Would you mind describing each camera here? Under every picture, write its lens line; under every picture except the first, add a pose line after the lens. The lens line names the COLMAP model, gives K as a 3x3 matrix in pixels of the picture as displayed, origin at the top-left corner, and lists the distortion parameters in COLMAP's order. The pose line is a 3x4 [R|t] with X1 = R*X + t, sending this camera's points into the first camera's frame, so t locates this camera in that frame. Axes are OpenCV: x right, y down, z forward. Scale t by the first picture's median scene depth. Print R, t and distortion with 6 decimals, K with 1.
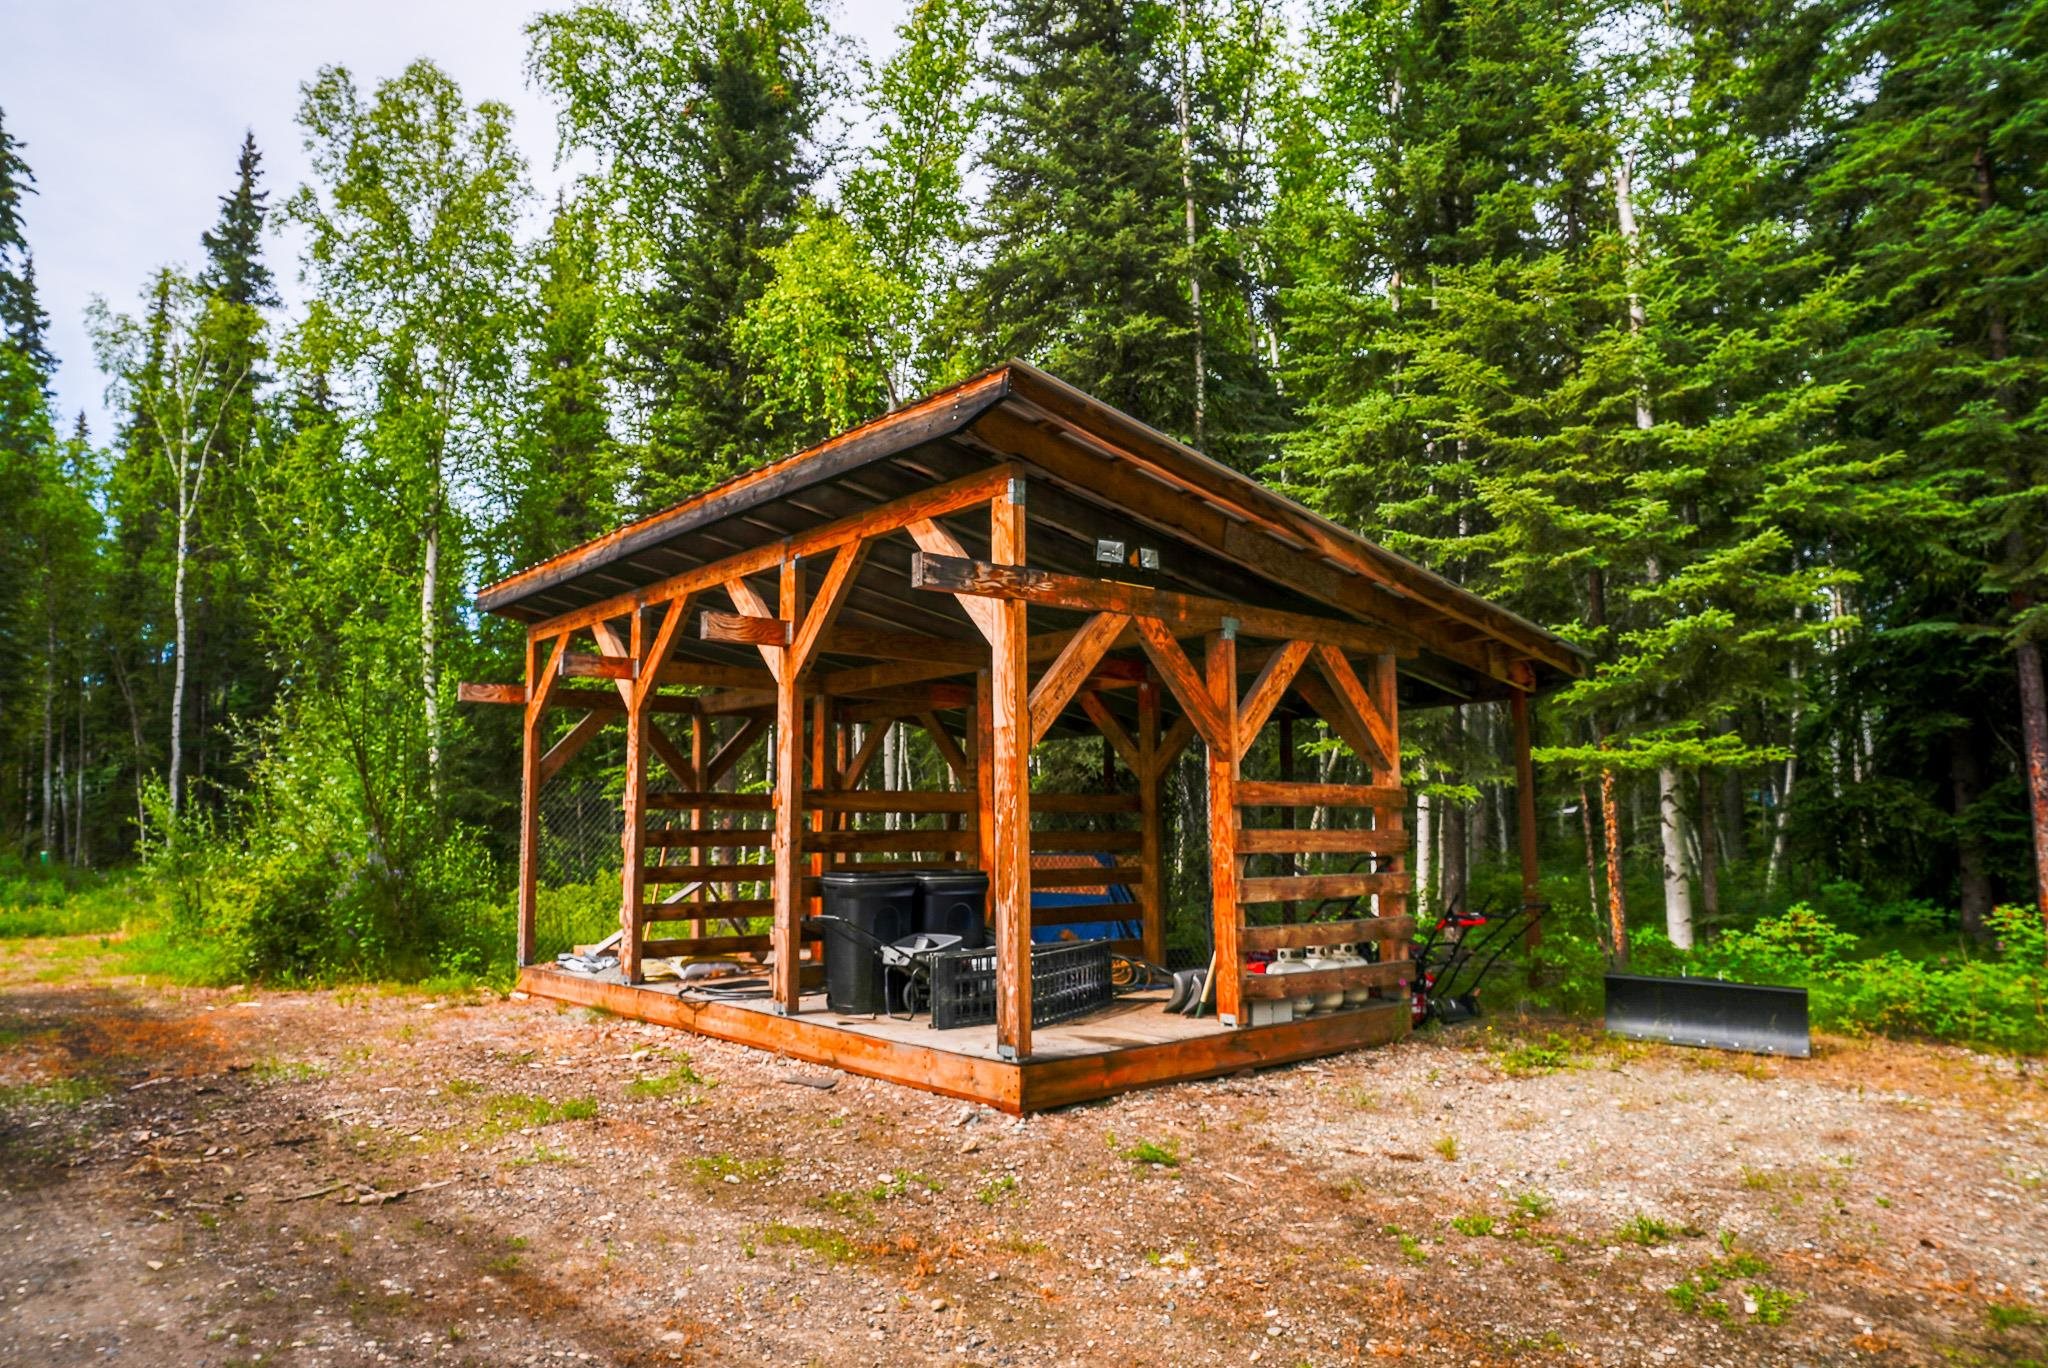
lens RADIAL K [[1304.0, 0, 1025.9], [0, 1304.0, 677.7], [0, 0, 1]] dist [-0.002393, 0.003474]
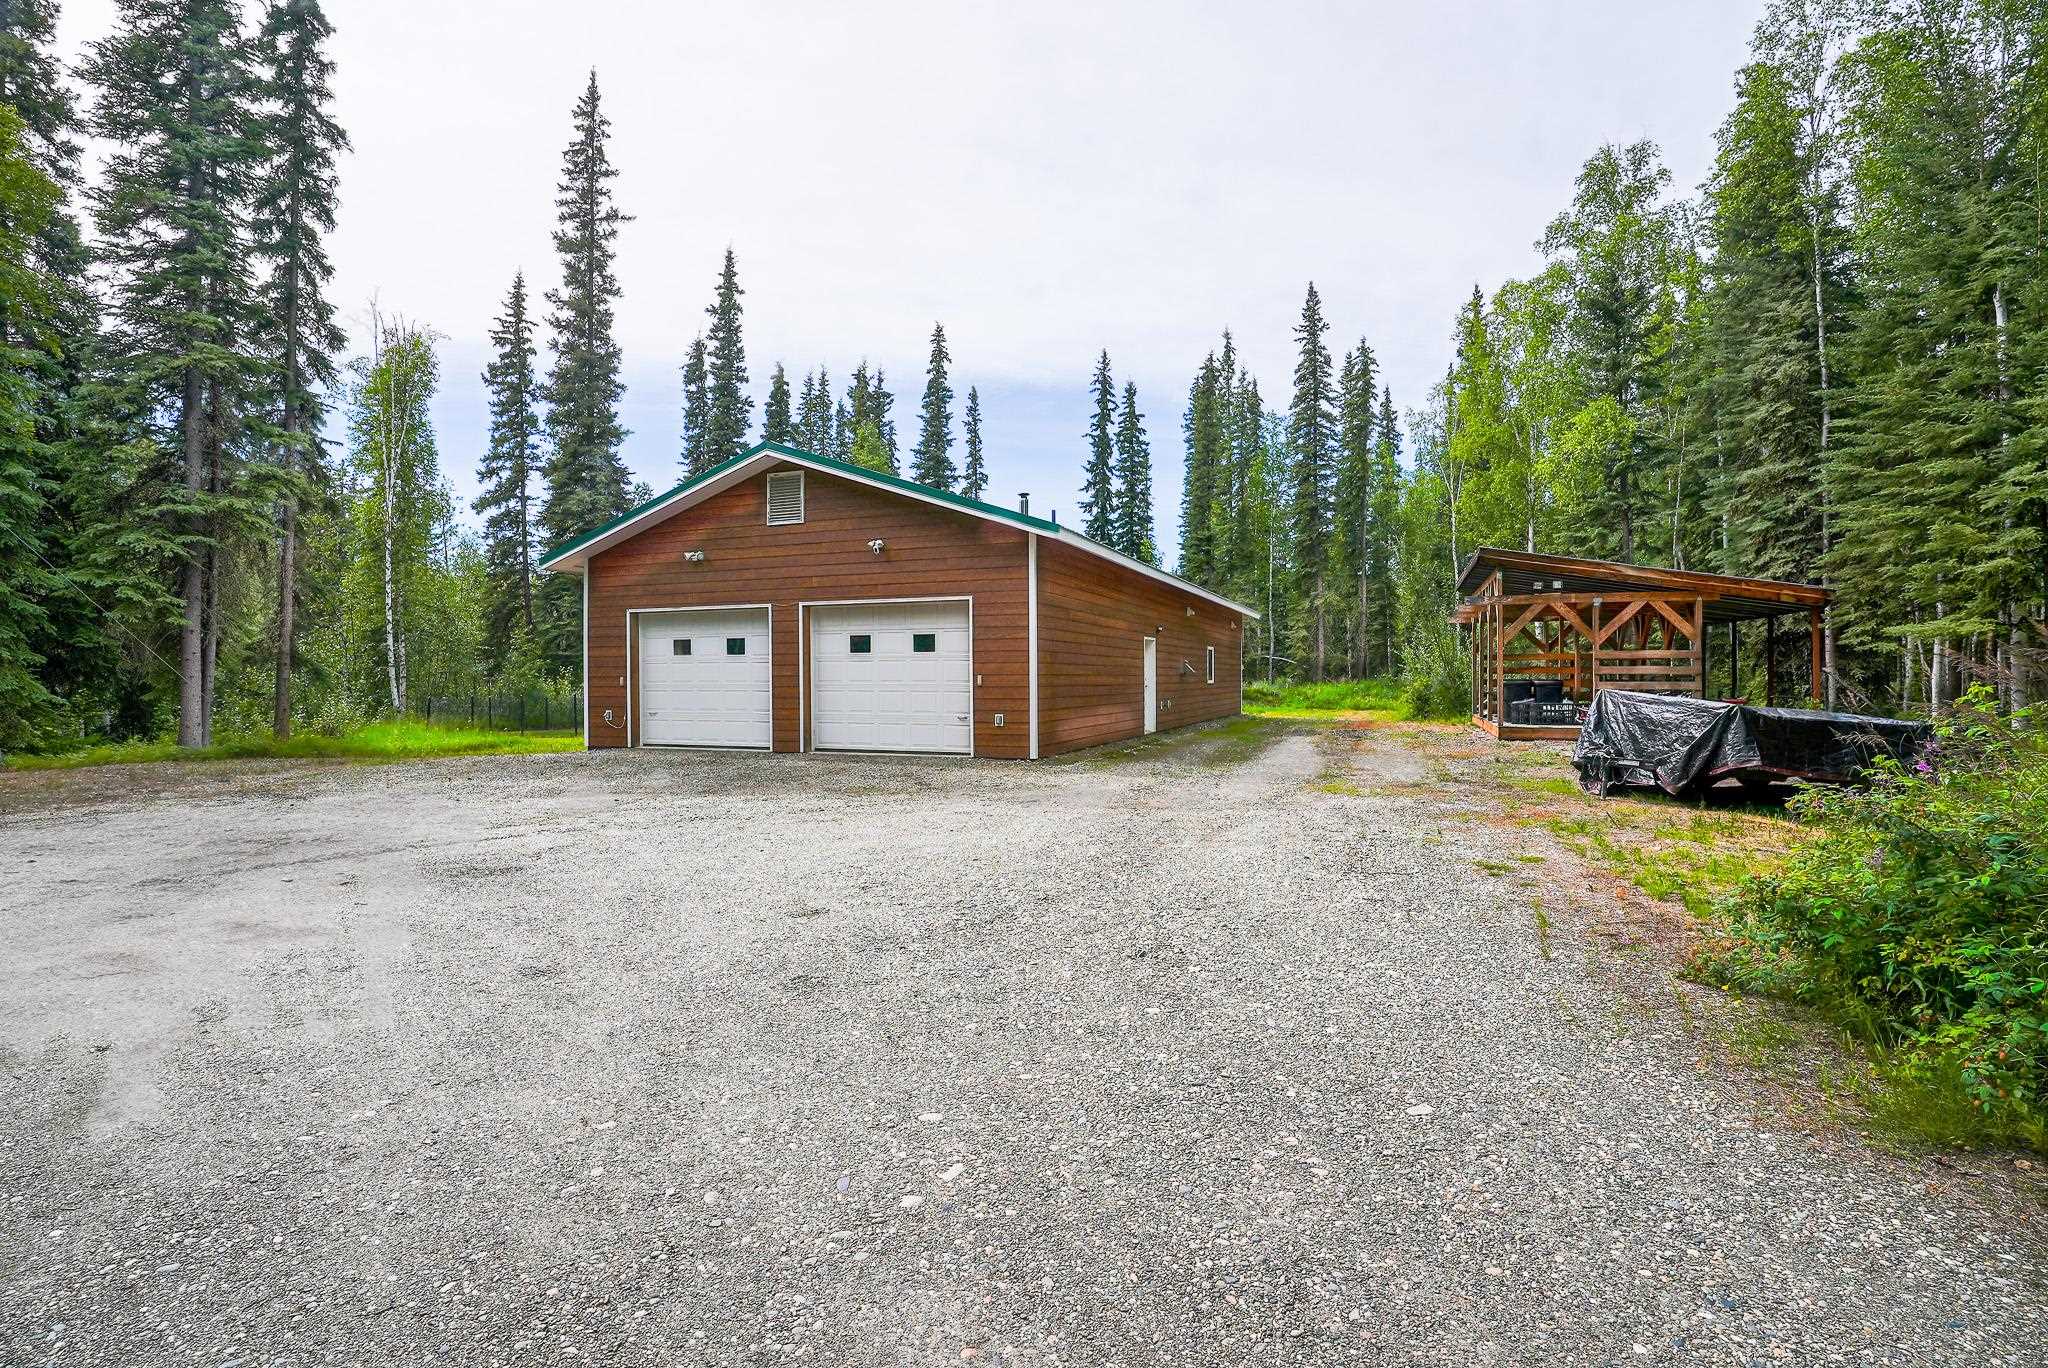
lens RADIAL K [[1007.8, 0, 1023.6], [0, 1007.8, 681.0], [0, 0, 1]] dist [-0.067547, 0.029290]
pose [[0.478407, 0.008922, -0.878093, 1.141757], [0.103843, 0.992357, 0.066659, -0.108451], [0.871977, -0.123074, 0.473824, -0.963551]]
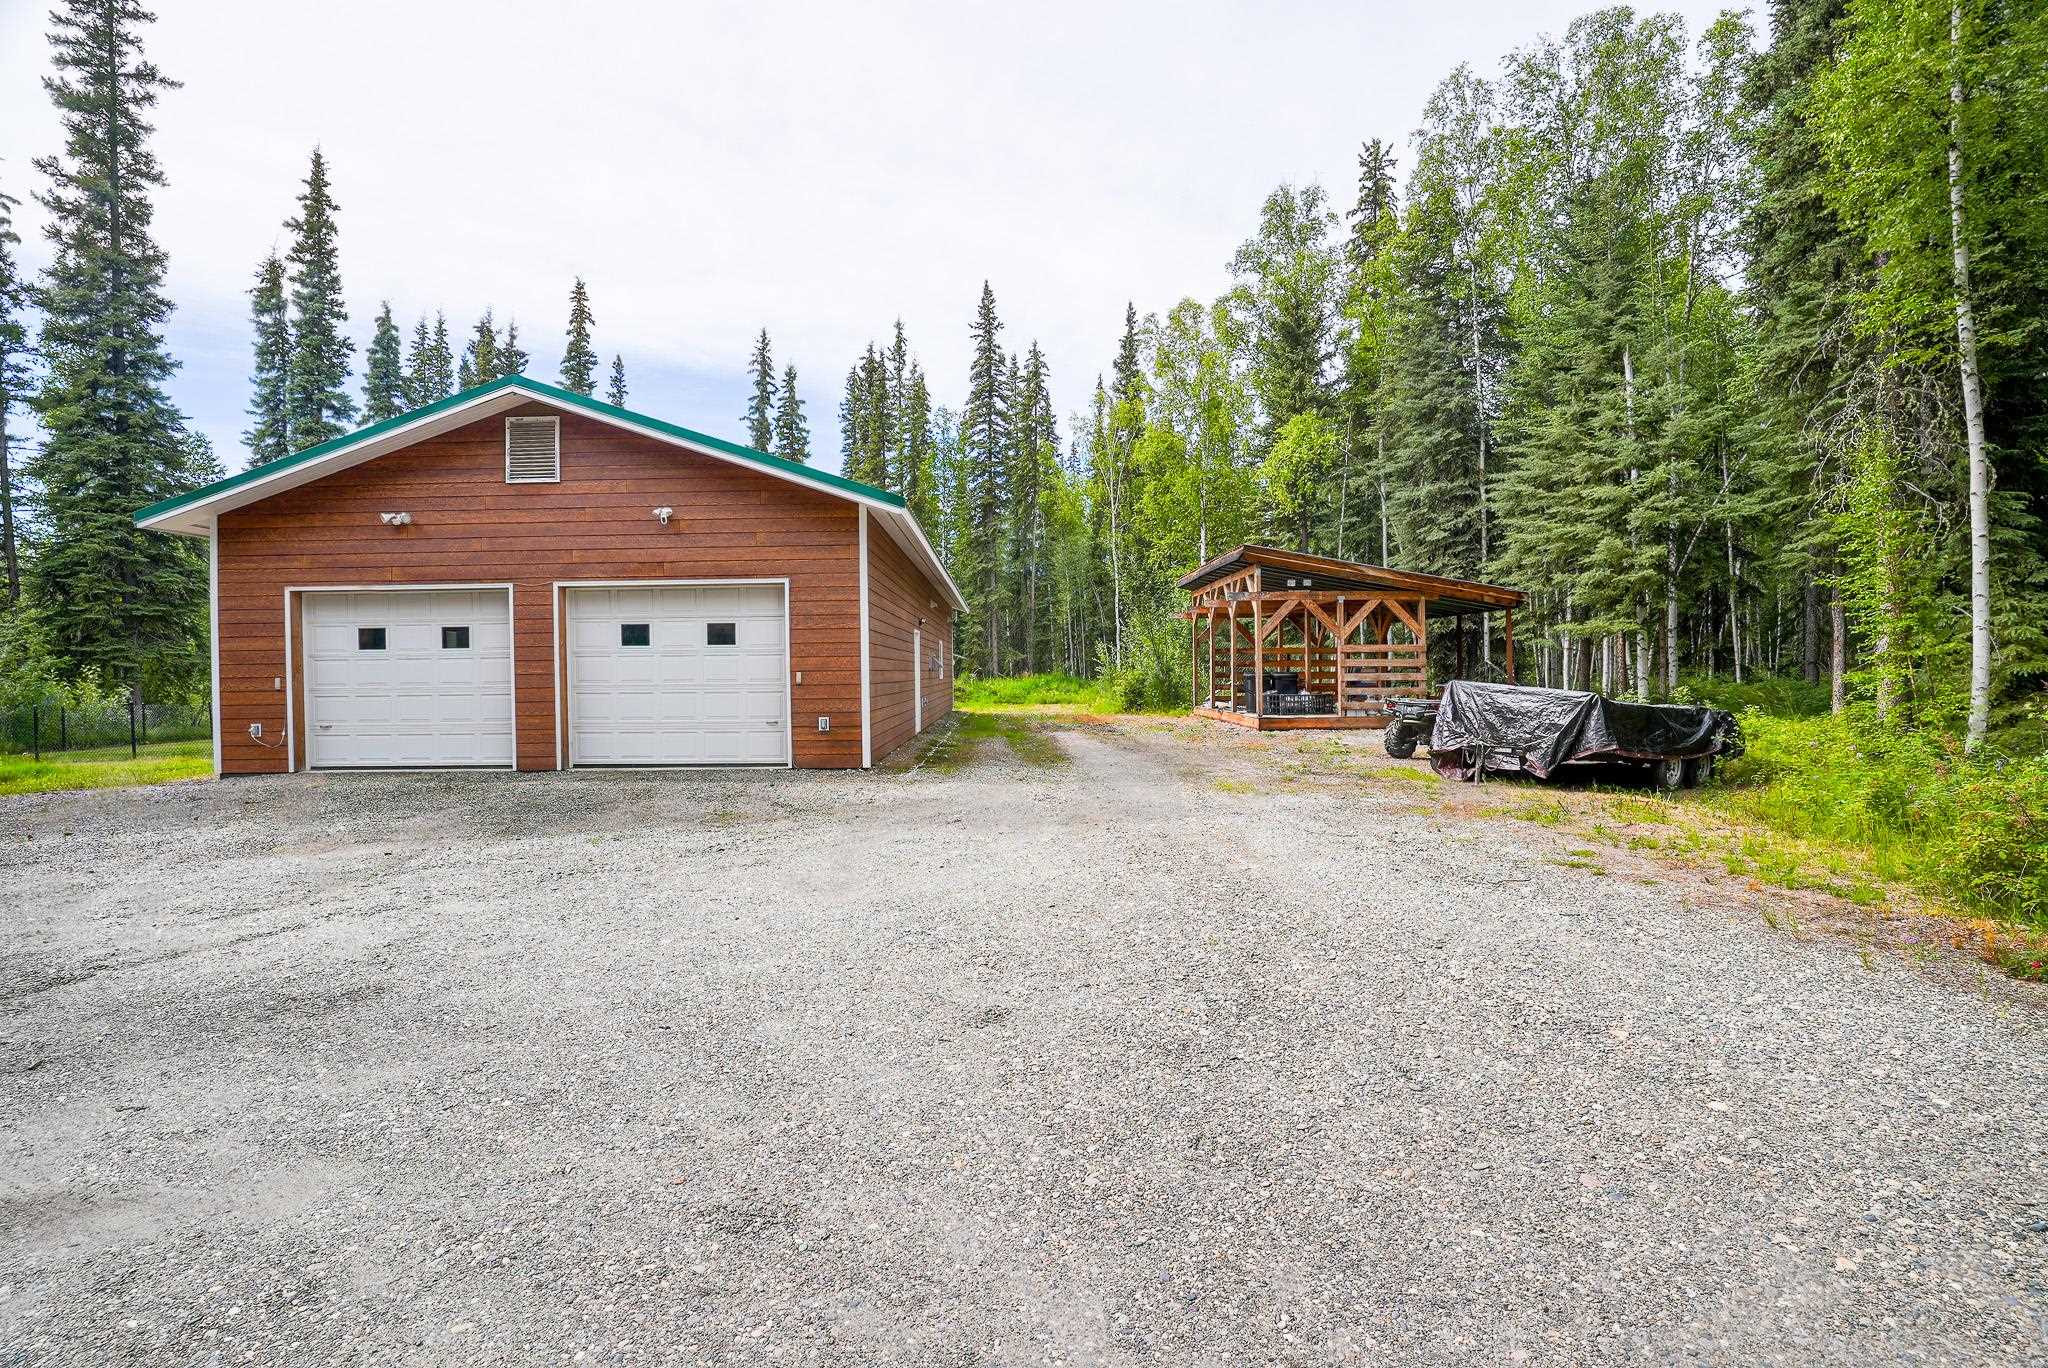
lens RADIAL K [[1007.8, 0, 1020.4], [0, 1007.8, 683.5], [0, 0, 1]] dist [-0.067547, 0.029290]
pose [[0.765627, 0.006724, -0.643249, 0.854594], [0.081677, 0.990837, 0.107572, -0.121251], [0.638078, -0.134899, 0.758062, -1.082151]]
